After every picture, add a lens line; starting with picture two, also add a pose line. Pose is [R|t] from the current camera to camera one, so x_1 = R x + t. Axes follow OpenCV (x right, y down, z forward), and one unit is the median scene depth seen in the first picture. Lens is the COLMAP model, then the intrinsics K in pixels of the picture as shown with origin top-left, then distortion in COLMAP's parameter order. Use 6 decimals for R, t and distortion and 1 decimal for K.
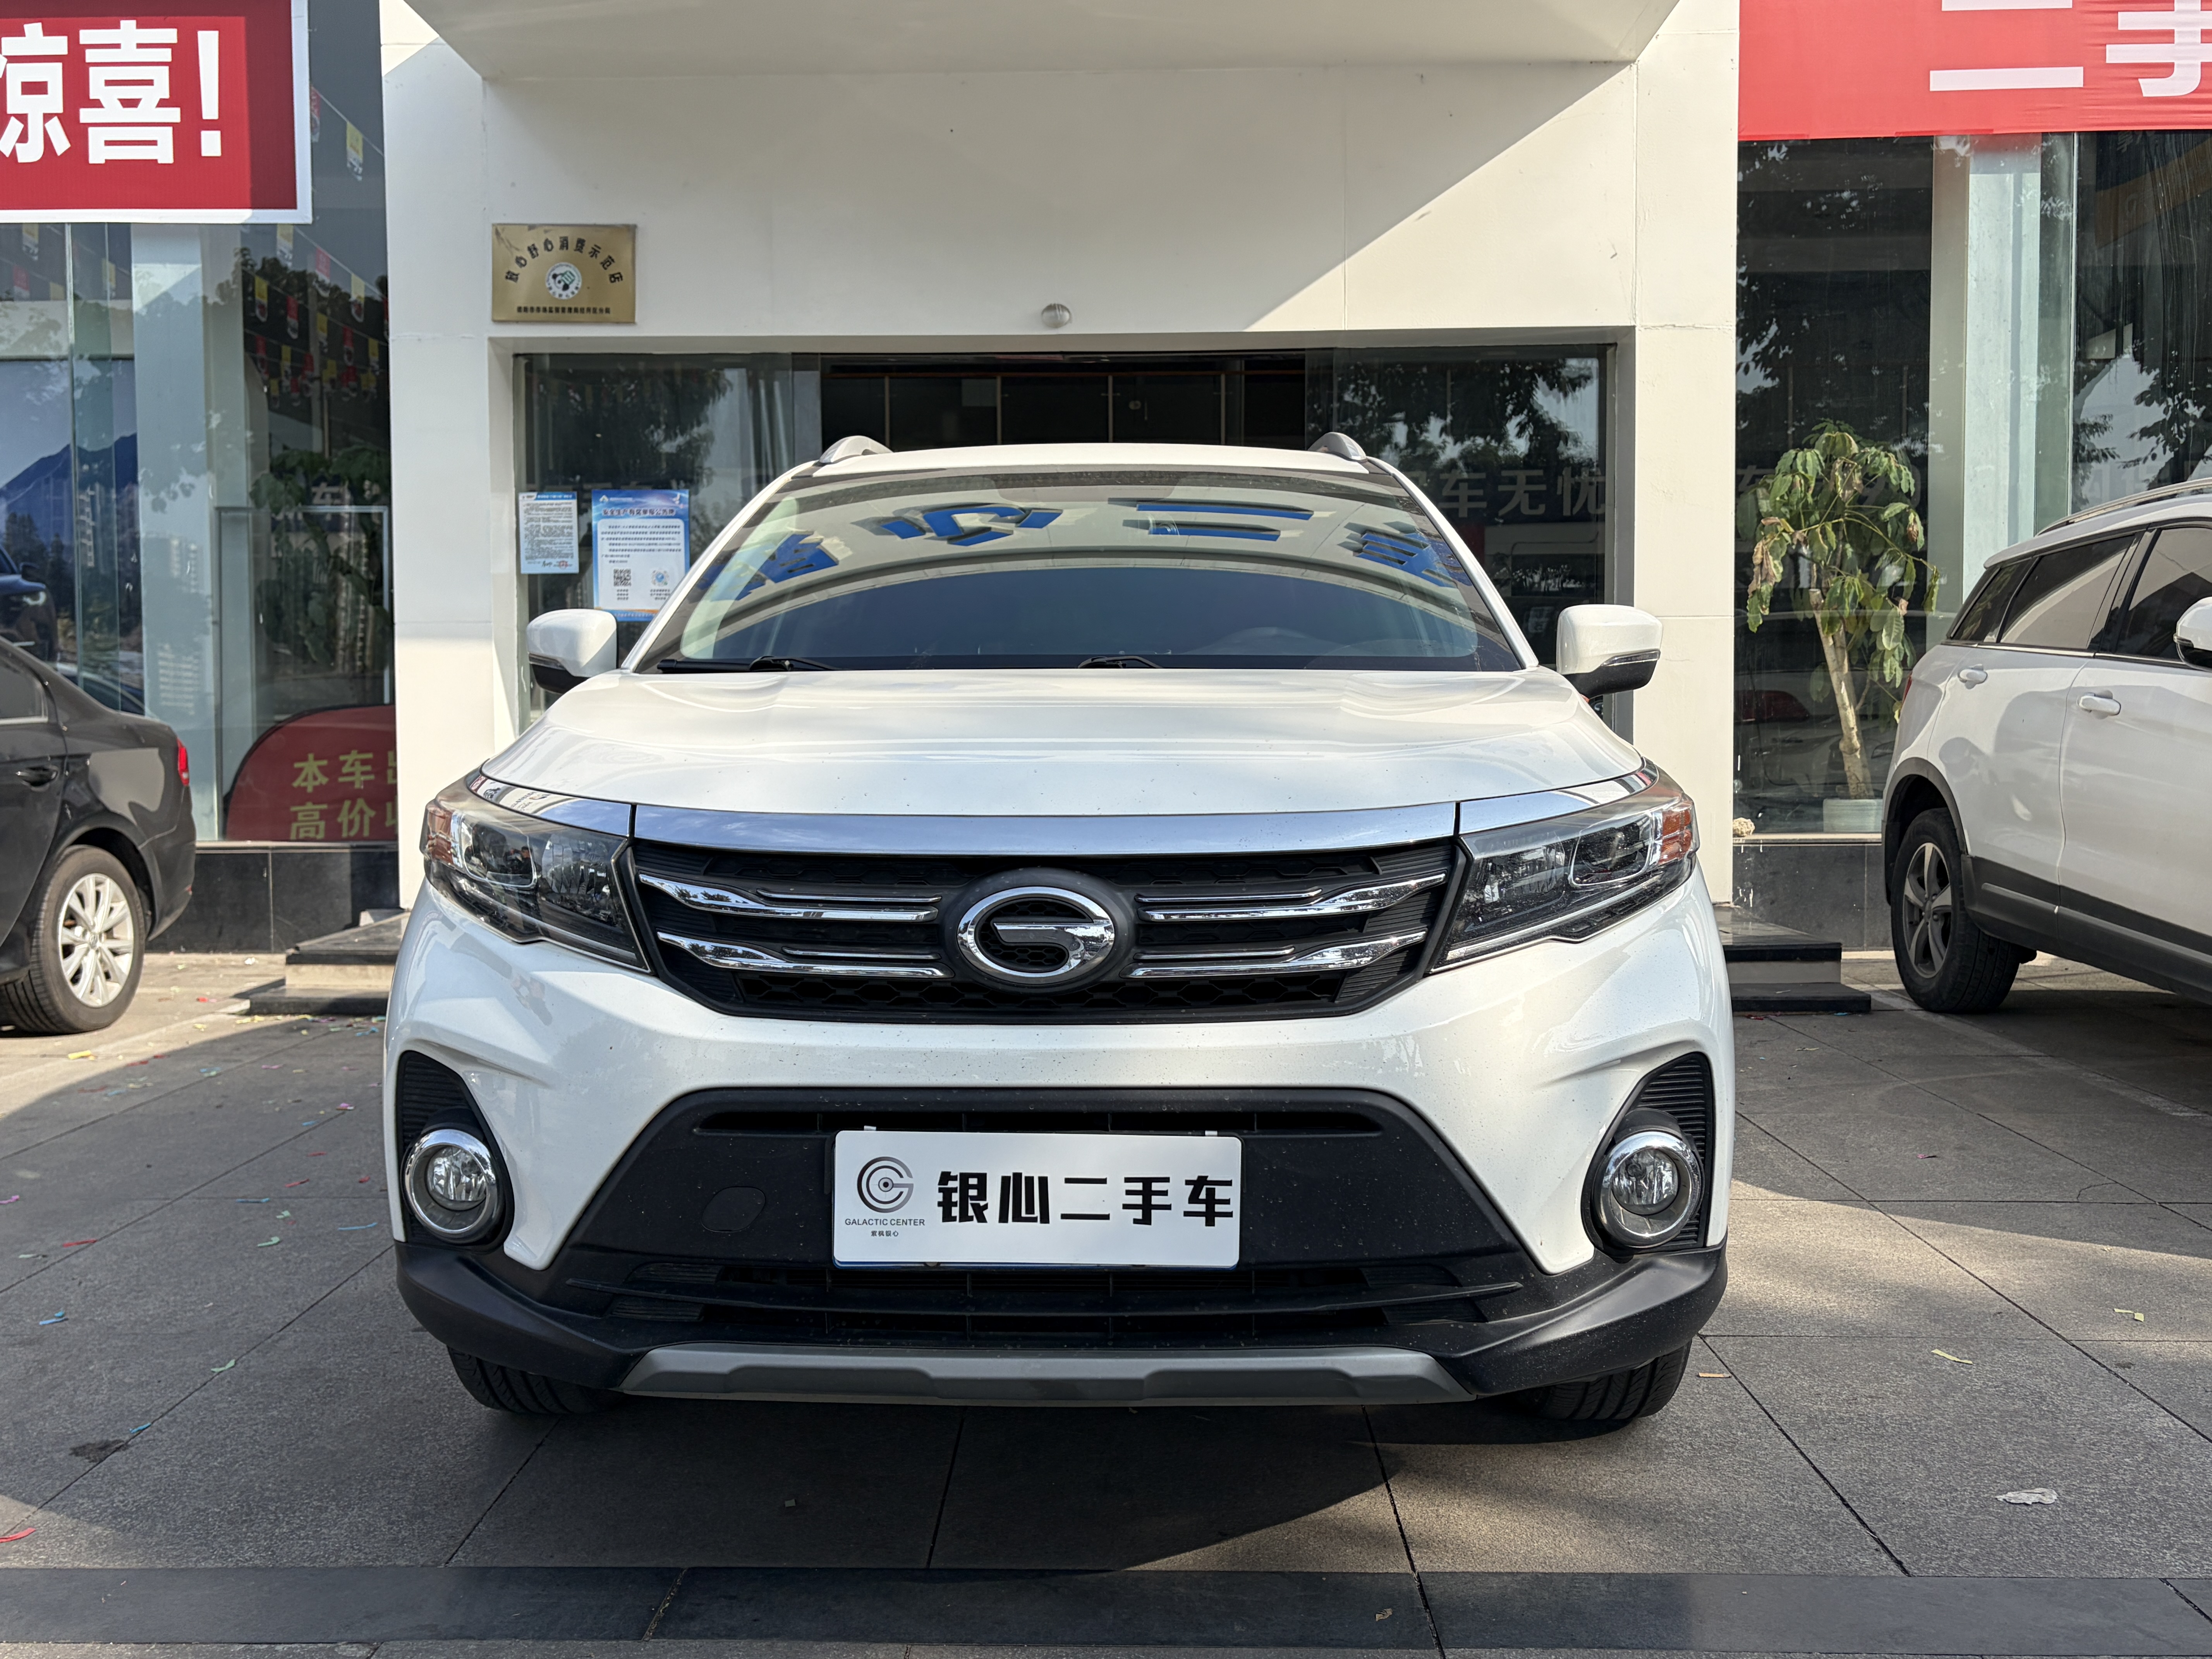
lens RADIAL K [[2013.6, 0, 1146.6], [0, 2013.6, 823.9], [0, 0, 1]] dist [0.074816, -0.076852]
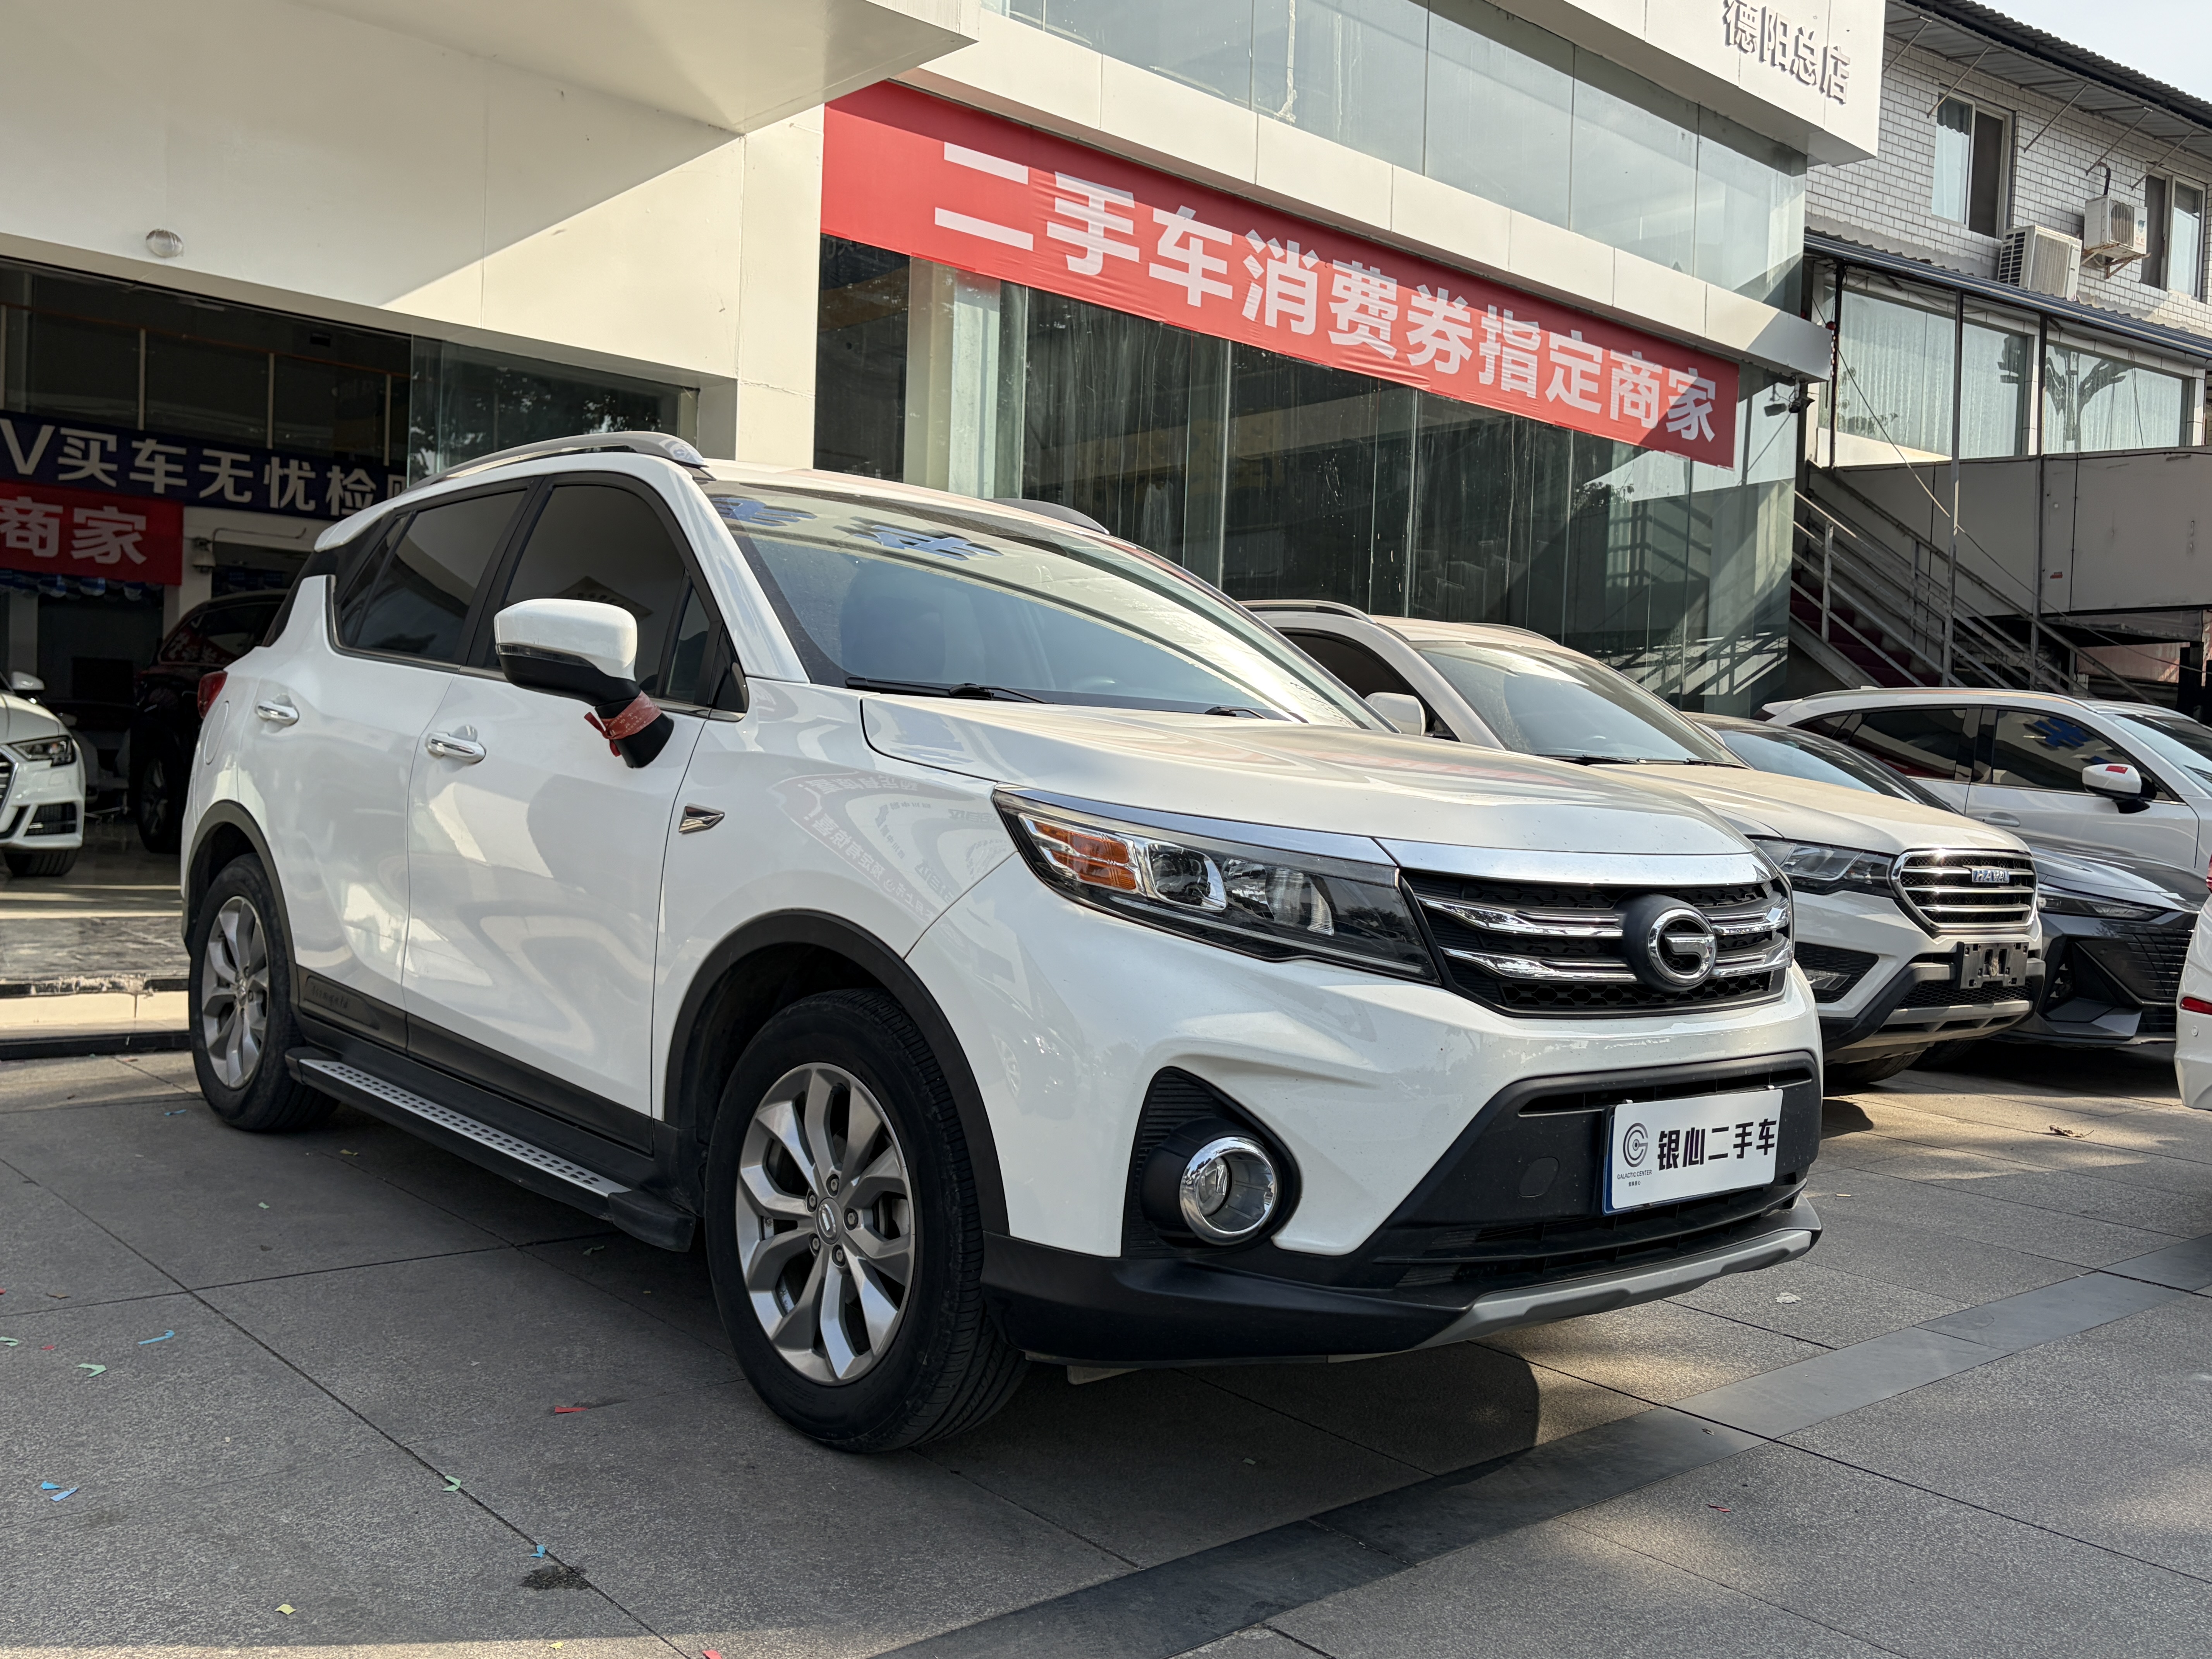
lens RADIAL K [[1996.7, 0, 1106.0], [0, 1996.7, 829.5], [0, 0, 1]] dist [0.056967, -0.003908]
pose [[0.723474, 0.019998, 0.690062, -0.813006], [-0.019436, 0.999774, -0.008596, -0.001116], [-0.690078, -0.007193, 0.723699, 0.210411]]
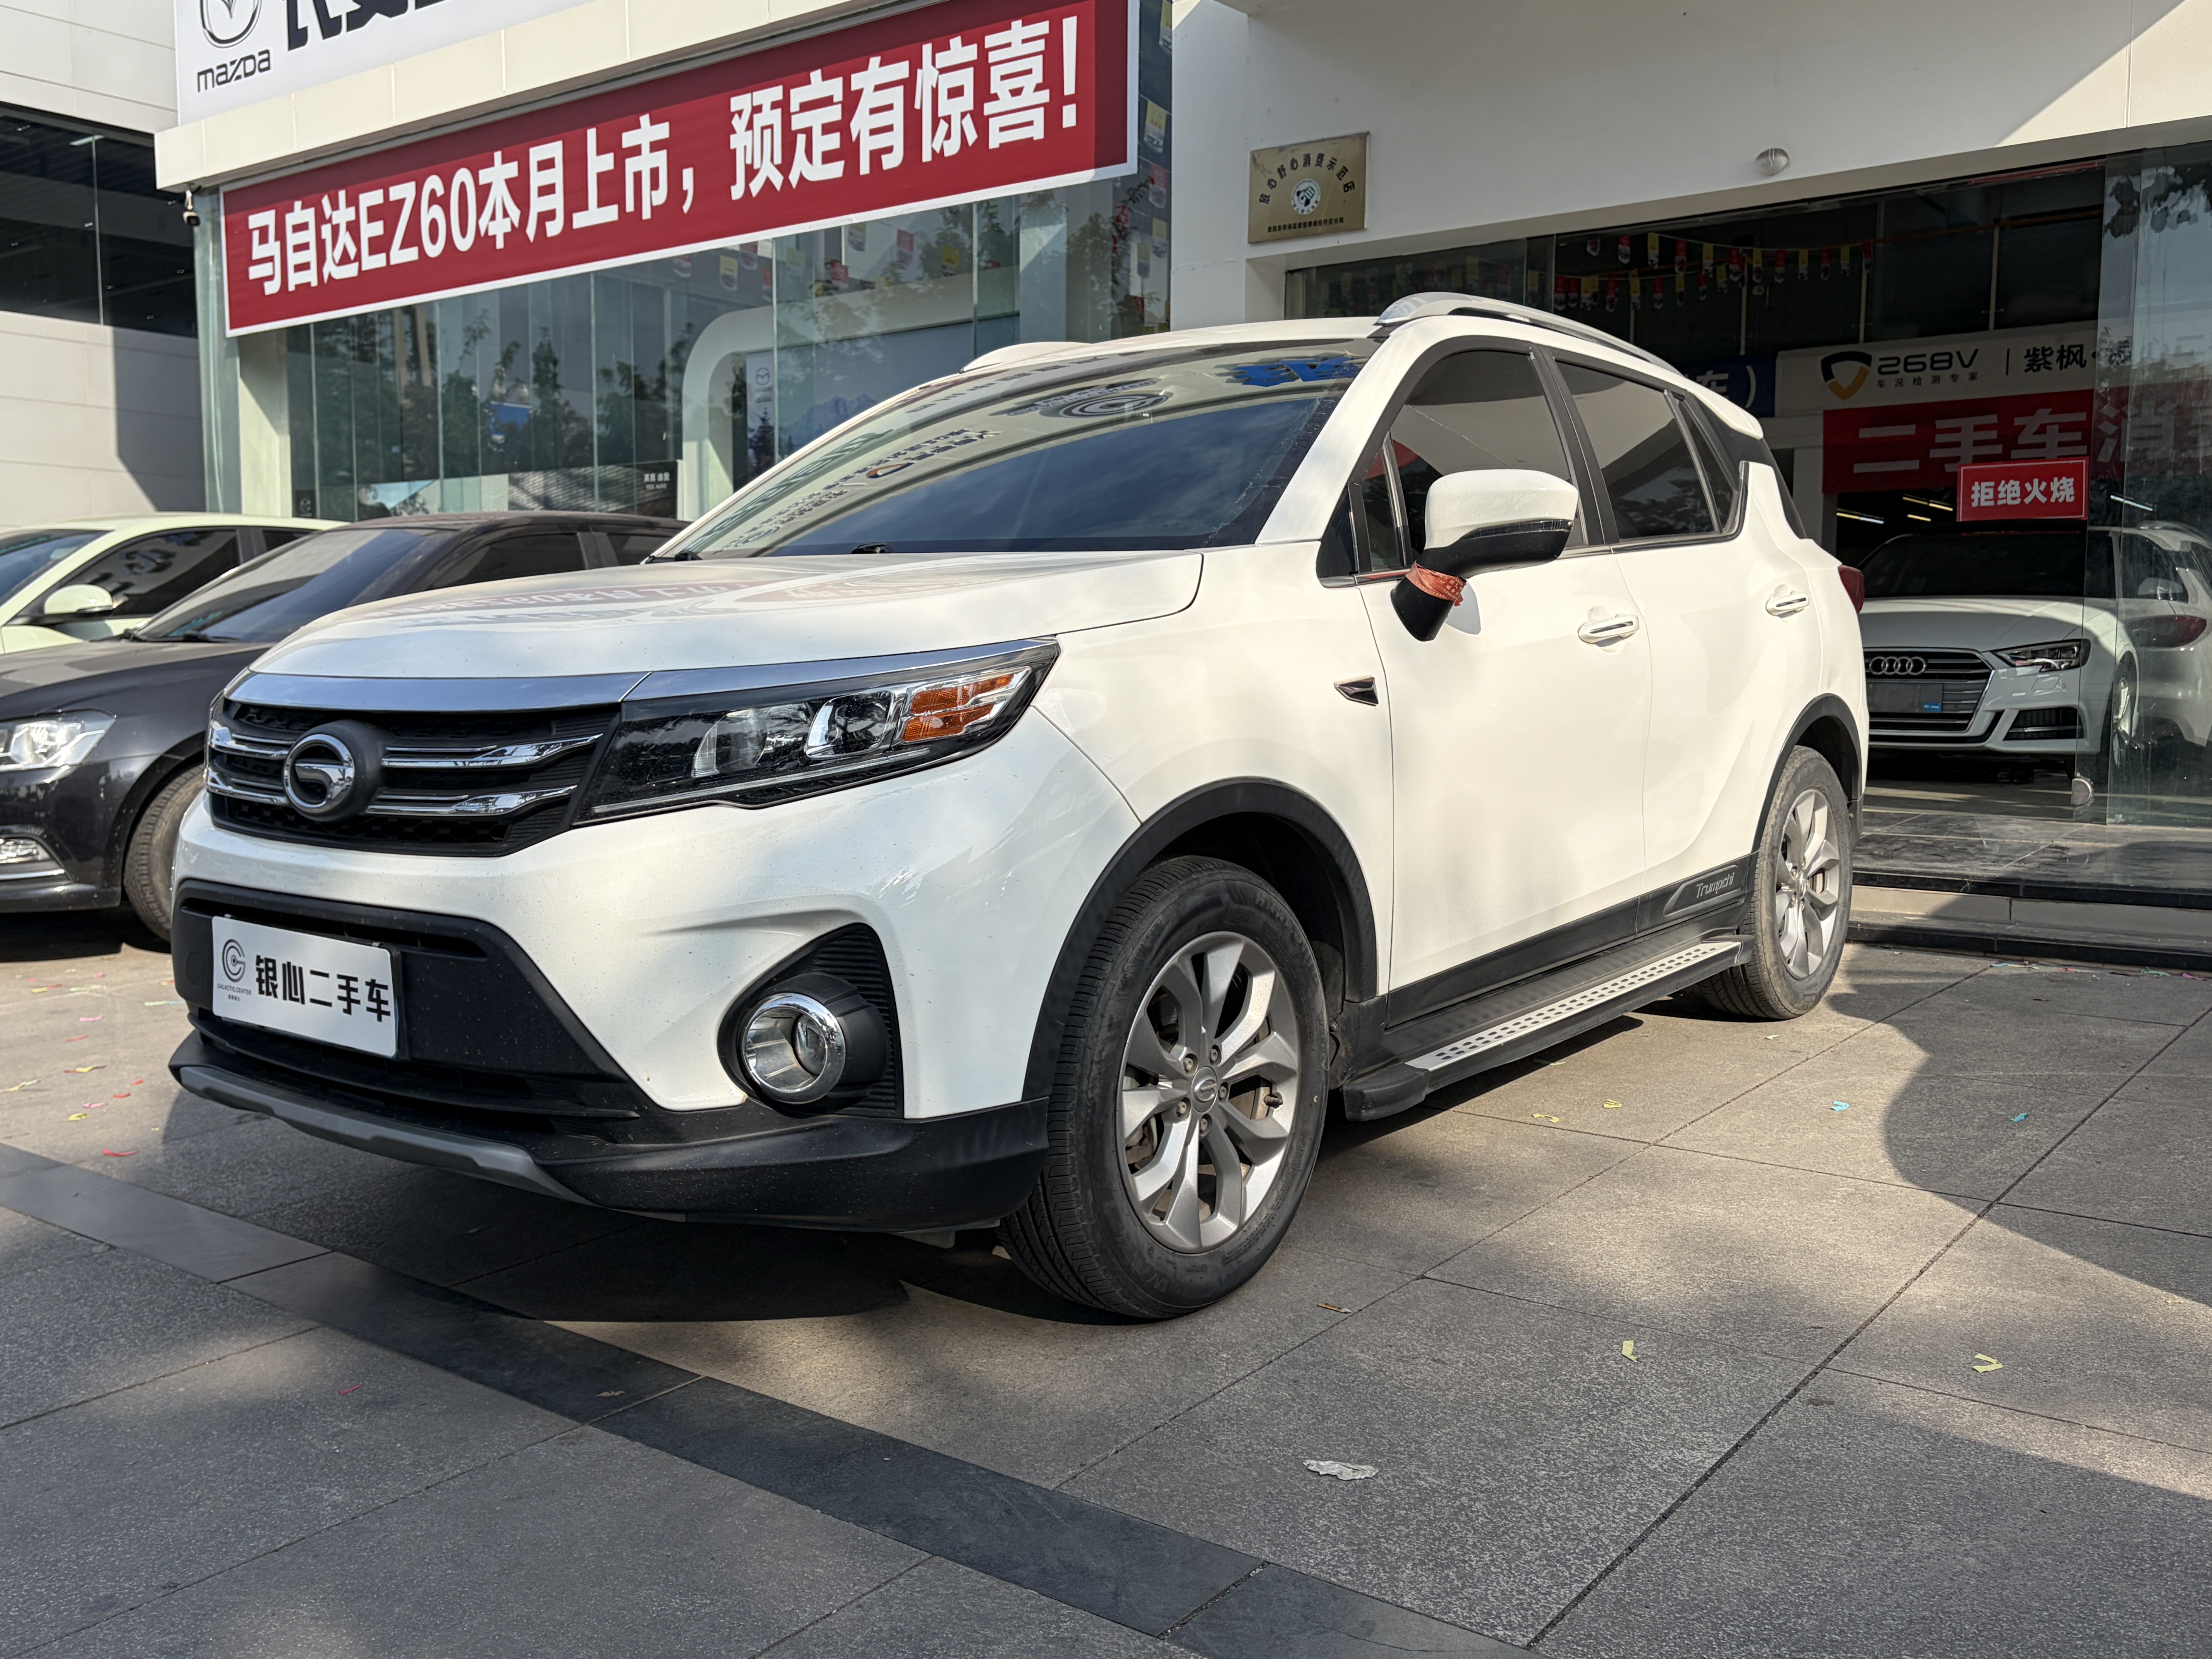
lens RADIAL K [[2048.3, 0, 1106.0], [0, 2048.3, 829.5], [0, 0, 1]] dist [0.016267, 0.006492]
pose [[0.794569, 0.058822, -0.604318, 0.721649], [-0.028251, 0.997800, 0.059977, 0.000336], [0.606516, -0.030583, 0.794483, 0.195326]]
